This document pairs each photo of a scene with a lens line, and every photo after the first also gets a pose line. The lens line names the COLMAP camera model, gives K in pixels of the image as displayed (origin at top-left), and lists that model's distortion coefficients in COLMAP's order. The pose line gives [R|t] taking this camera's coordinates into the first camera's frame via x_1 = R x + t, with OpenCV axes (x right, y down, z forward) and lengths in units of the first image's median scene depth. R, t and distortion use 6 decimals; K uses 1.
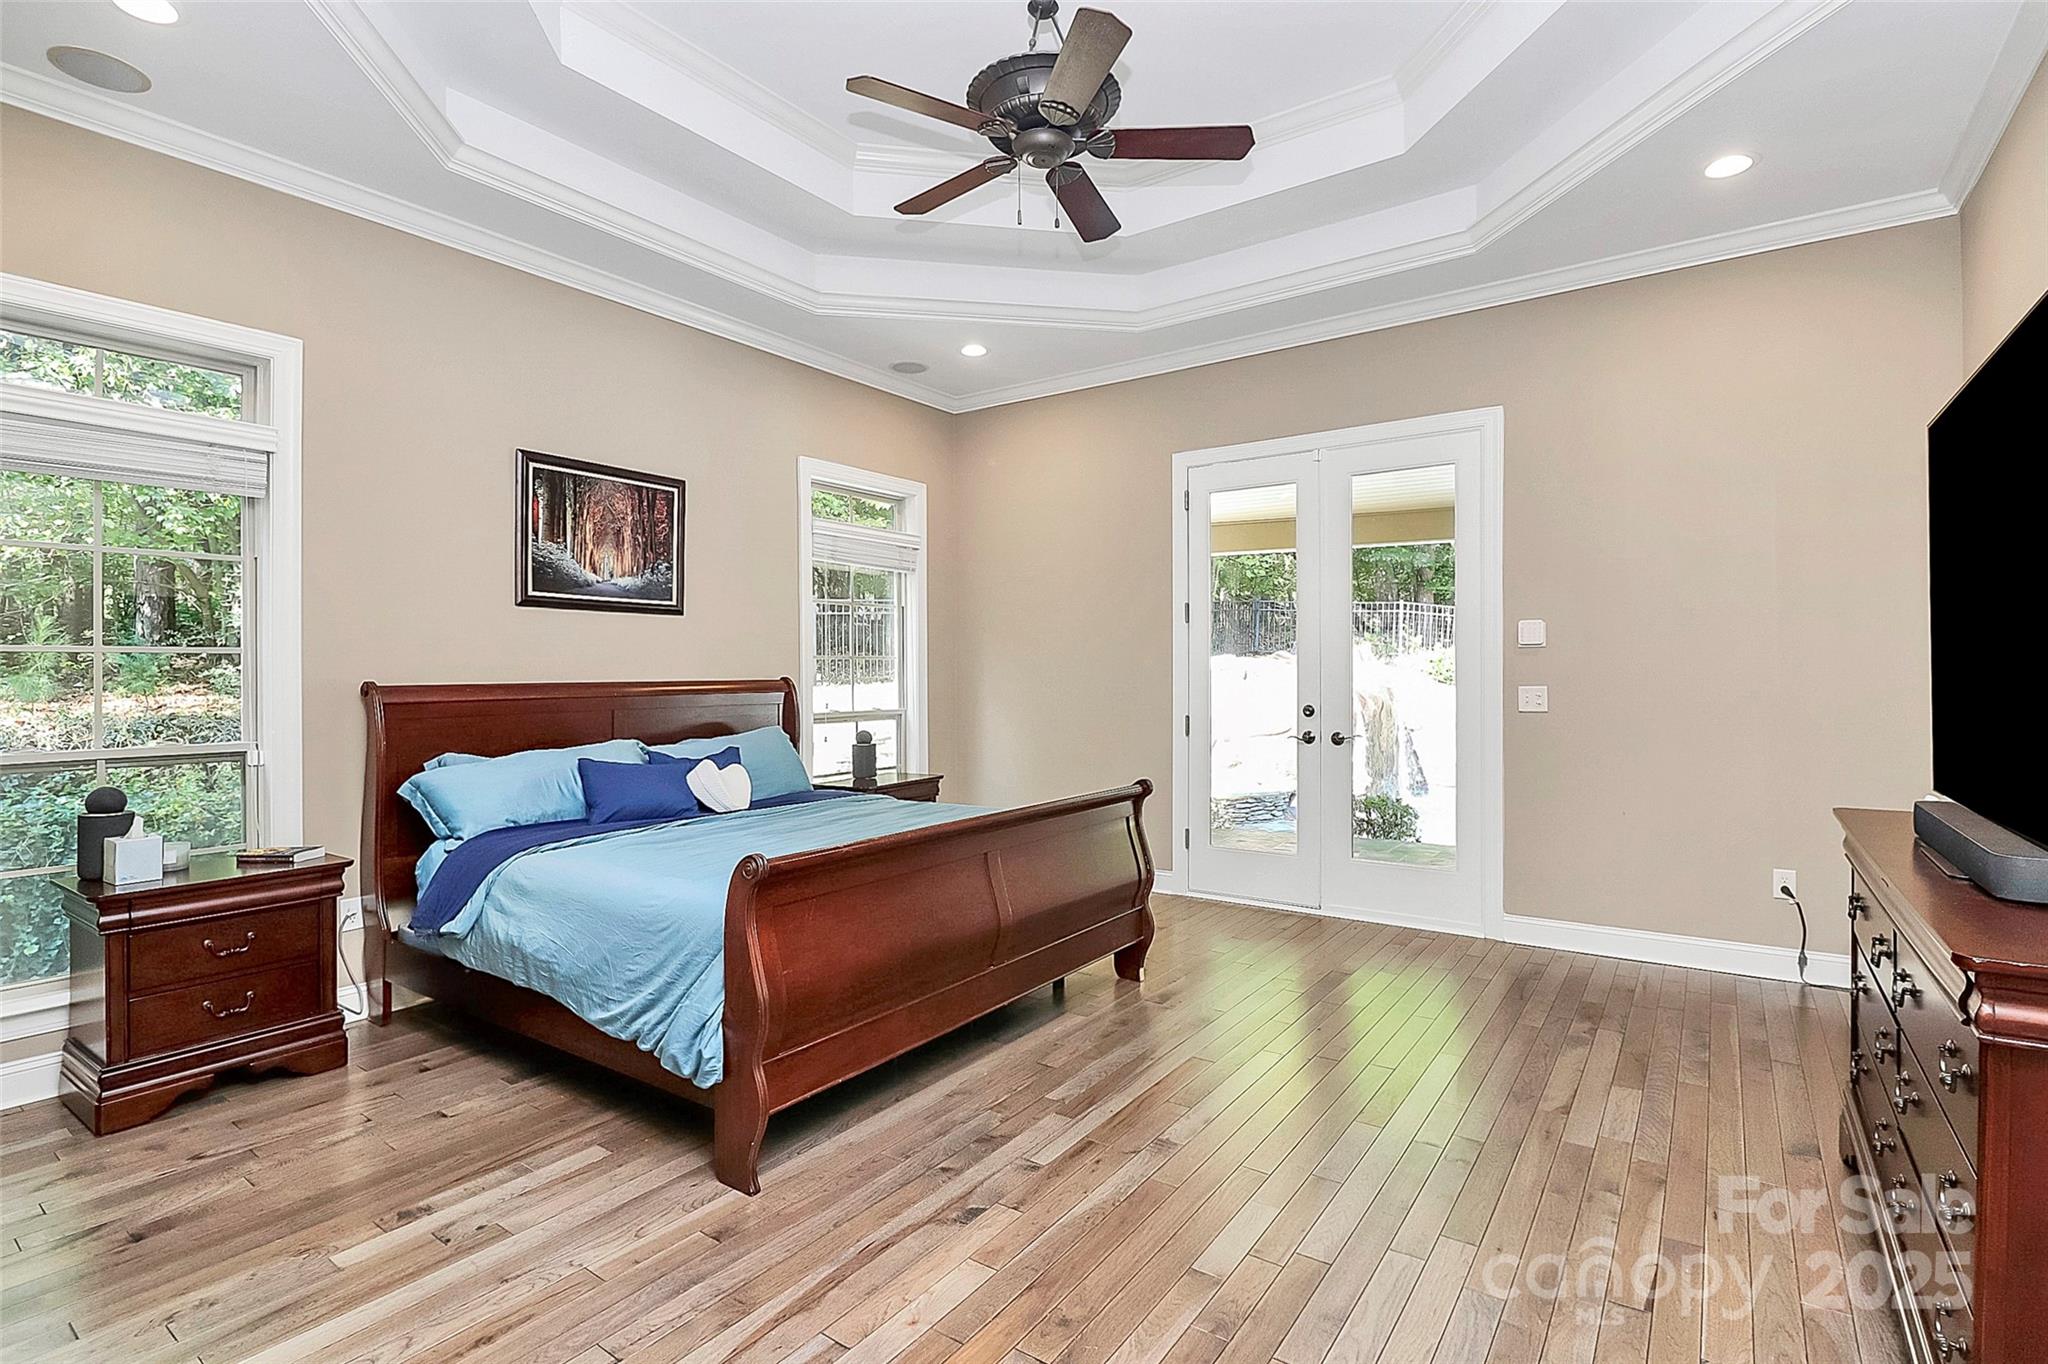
lens RADIAL K [[967.6, 0, 1022.5], [0, 967.6, 672.9], [0, 0, 1]] dist [-0.010937, -0.006487]
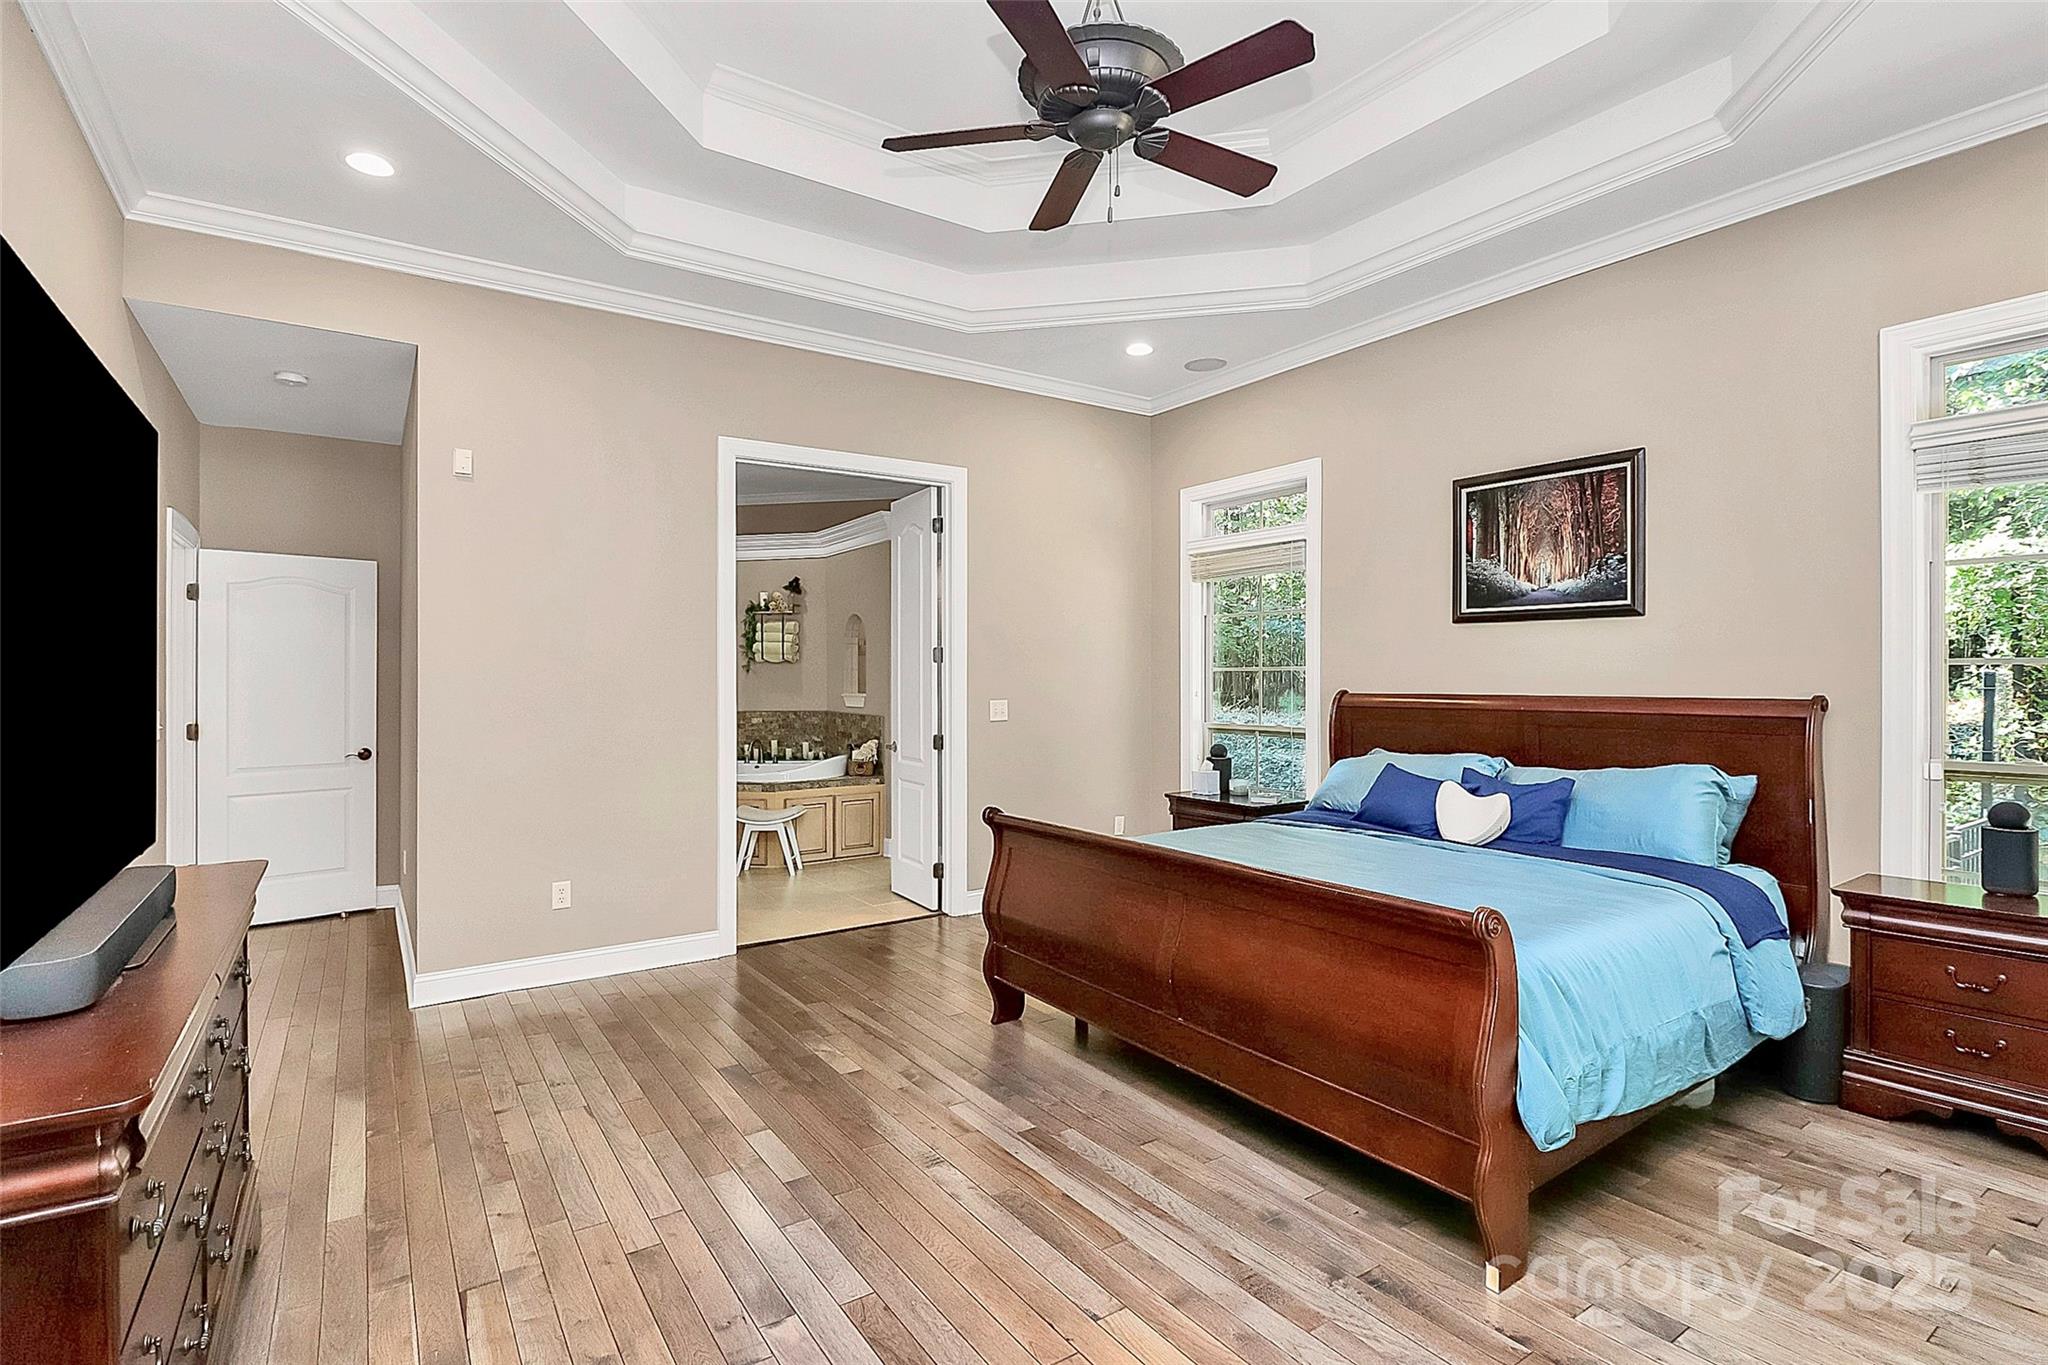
lens RADIAL K [[967.6, 0, 1015.7], [0, 967.6, 678.7], [0, 0, 1]] dist [-0.010937, -0.006487]
pose [[-0.346333, 0.003392, -0.938105, 0.633008], [0.000147, 0.999994, 0.003561, -0.010532], [0.938112, 0.001095, -0.346331, 0.856024]]
